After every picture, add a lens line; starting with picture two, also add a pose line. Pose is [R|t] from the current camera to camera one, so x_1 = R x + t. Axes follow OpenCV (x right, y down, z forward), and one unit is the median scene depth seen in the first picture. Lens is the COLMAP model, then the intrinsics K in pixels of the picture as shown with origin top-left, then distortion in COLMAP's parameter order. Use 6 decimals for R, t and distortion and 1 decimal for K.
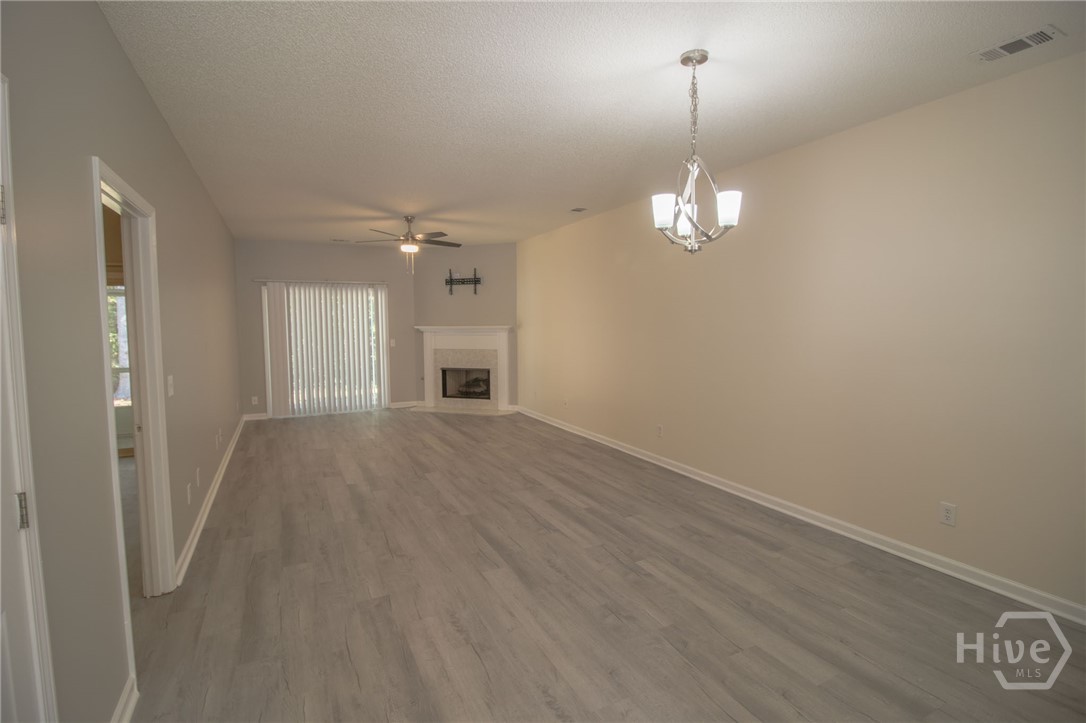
lens RADIAL K [[515.1, 0, 540.2], [0, 515.1, 357.5], [0, 0, 1]] dist [0.001509, -0.014720]
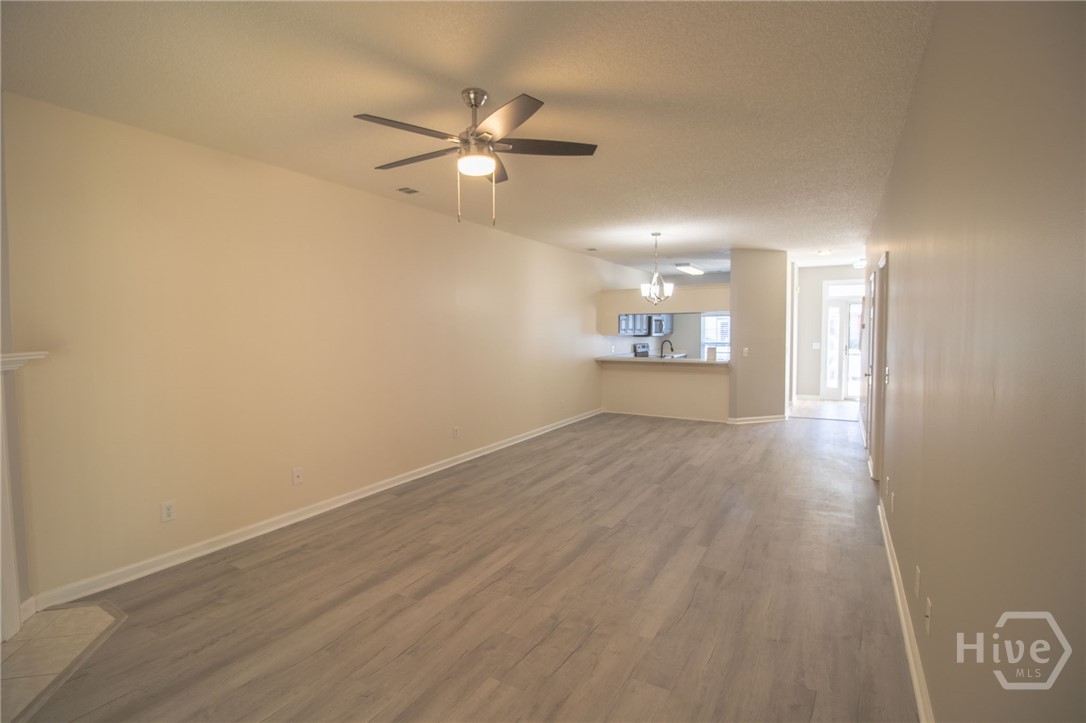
lens RADIAL K [[515.1, 0, 540.2], [0, 515.1, 357.5], [0, 0, 1]] dist [0.001509, -0.014720]
pose [[-0.552576, -0.032410, 0.832832, -0.869278], [0.072219, 0.993624, 0.086584, -0.110855], [-0.830328, 0.107990, -0.546711, 1.609317]]
